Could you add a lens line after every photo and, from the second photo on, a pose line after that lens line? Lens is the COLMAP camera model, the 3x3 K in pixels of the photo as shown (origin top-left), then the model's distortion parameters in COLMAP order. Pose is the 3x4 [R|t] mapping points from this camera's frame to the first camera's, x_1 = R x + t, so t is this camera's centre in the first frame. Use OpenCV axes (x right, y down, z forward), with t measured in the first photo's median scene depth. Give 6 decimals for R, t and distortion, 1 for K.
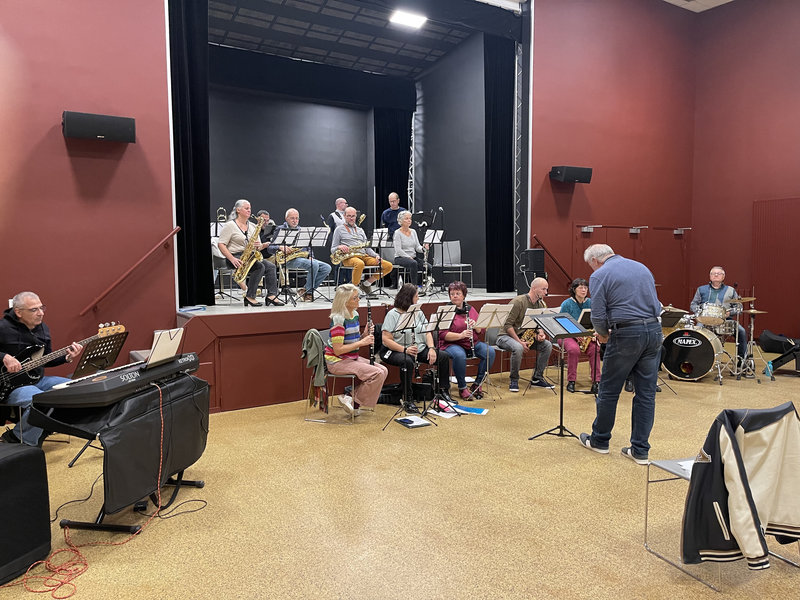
lens RADIAL K [[609.7, 0, 398.3], [0, 609.7, 297.8], [0, 0, 1]] dist [0.071410, -0.094423]
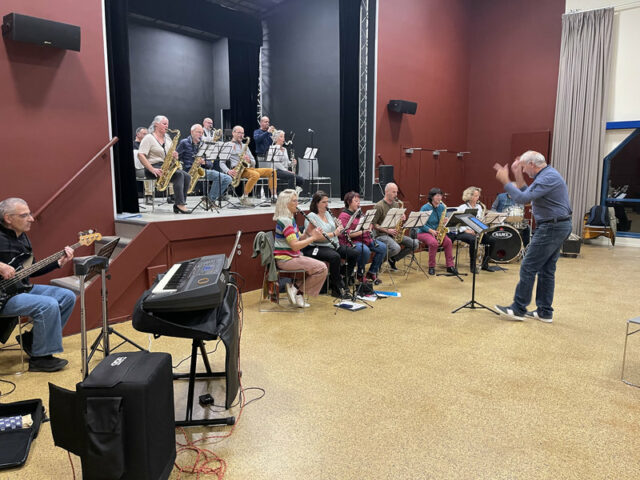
lens RADIAL K [[487.8, 0, 318.6], [0, 487.8, 238.3], [0, 0, 1]] dist [0.071410, -0.094423]
pose [[0.956494, -0.029499, 0.290256, -0.239434], [0.011219, 0.997858, 0.064444, 0.004549], [-0.291535, -0.058384, 0.954777, 0.078234]]
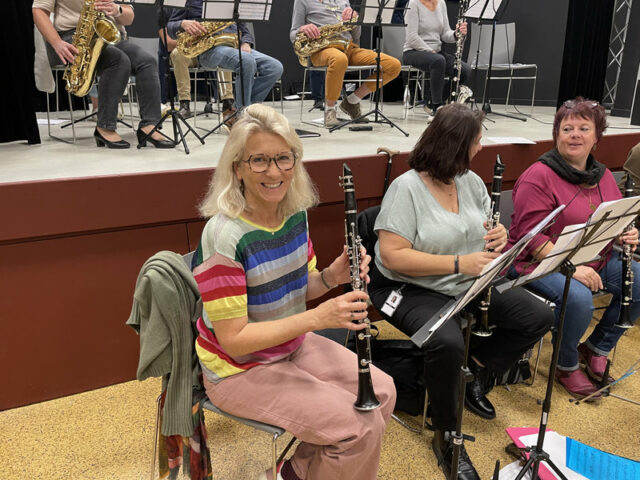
lens RADIAL K [[487.8, 0, 318.6], [0, 487.8, 238.3], [0, 0, 1]] dist [0.071410, -0.094423]
pose [[0.989982, 0.043539, -0.134313, -0.018886], [-0.007745, 0.966581, 0.256243, -0.017303], [0.140981, -0.252636, 0.957235, 0.605203]]
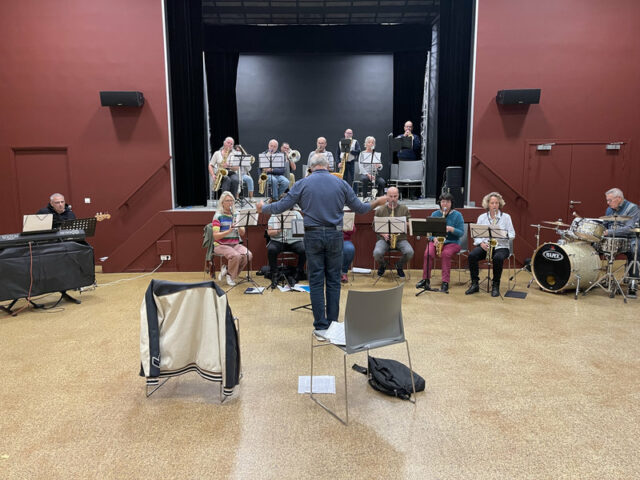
lens RADIAL K [[489.2, 0, 316.4], [0, 489.2, 240.5], [0, 0, 1]] dist [0.081982, -0.111235]
pose [[0.853869, 0.067819, -0.516051, 0.563822], [-0.031327, 0.996374, 0.079109, -0.008301], [0.519545, -0.051382, 0.852897, 0.071602]]
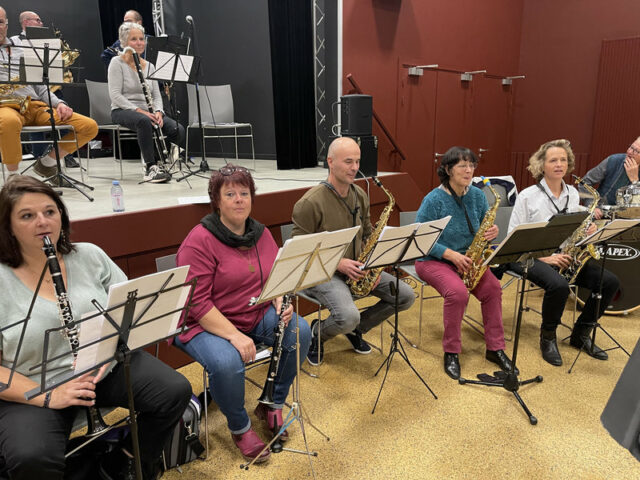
lens RADIAL K [[480.7, 0, 317.3], [0, 480.7, 239.9], [0, 0, 1]] dist [0.104334, -0.146848]
pose [[0.970645, -0.060725, 0.232725, 0.080144], [0.020244, 0.984796, 0.172531, -0.027961], [-0.239664, -0.162755, 0.957116, 0.622702]]
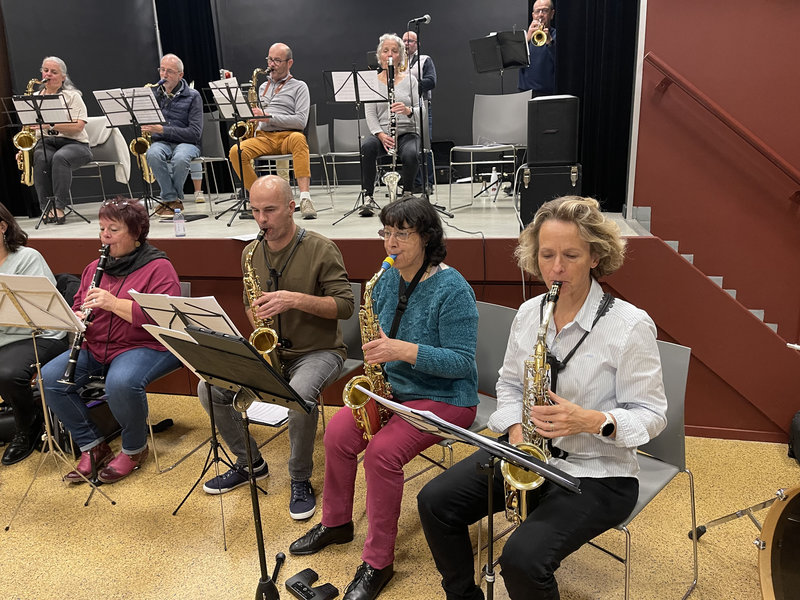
lens RADIAL K [[611.5, 0, 395.5], [0, 611.5, 300.6], [0, 0, 1]] dist [0.081982, -0.111235]
pose [[0.682815, 0.153529, -0.714278, 0.493161], [-0.016601, 0.980679, 0.194920, -0.038031], [0.730403, -0.121236, 0.672170, 0.784790]]
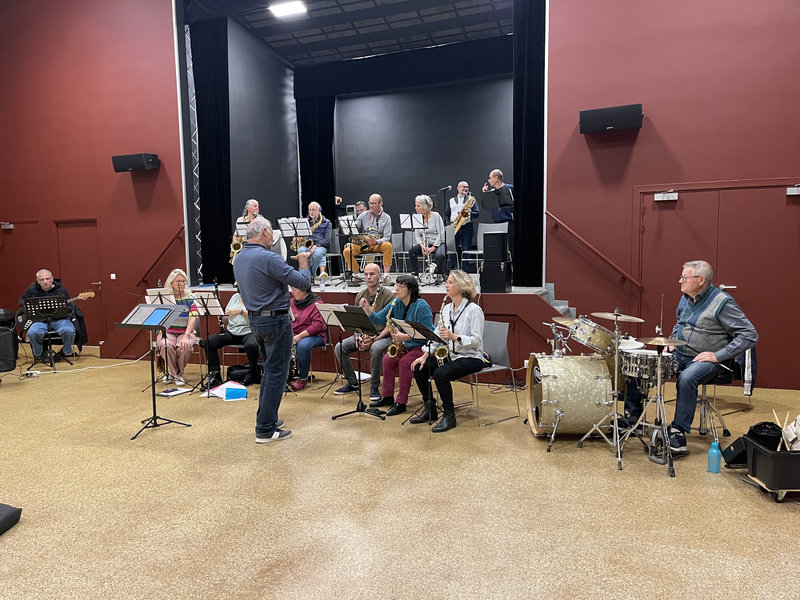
lens RADIAL K [[610.4, 0, 400.0], [0, 610.4, 300.0], [0, 0, 1]] dist [0.065820, -0.082922]
pose [[0.579023, 0.064143, -0.812784, 0.907264], [-0.037609, 0.997941, 0.051963, -0.033719], [0.814443, 0.000480, 0.580243, 0.518221]]
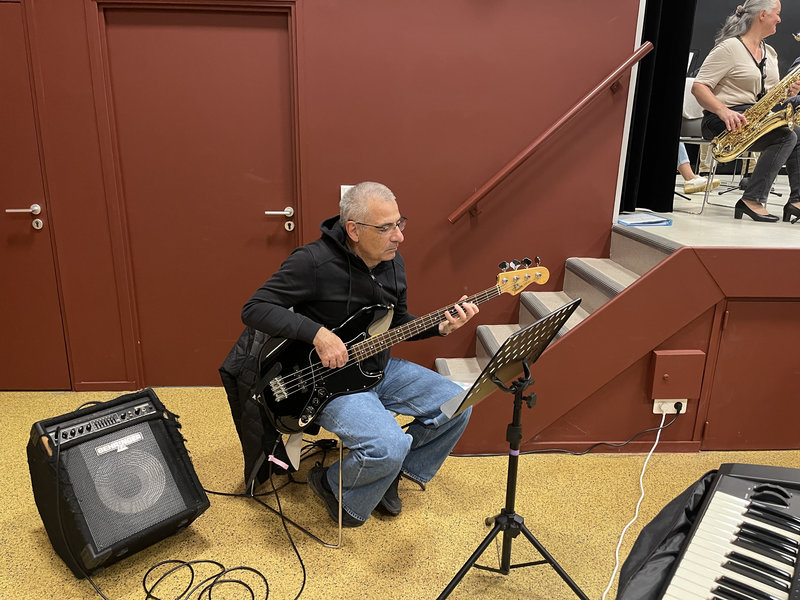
lens RADIAL K [[600.8, 0, 396.7], [0, 600.8, 299.8], [0, 0, 1]] dist [0.104334, -0.146848]
pose [[0.873296, 0.157775, -0.460935, -0.241685], [-0.056809, 0.972633, 0.225295, -0.017188], [0.483867, -0.170564, 0.858359, 0.408060]]
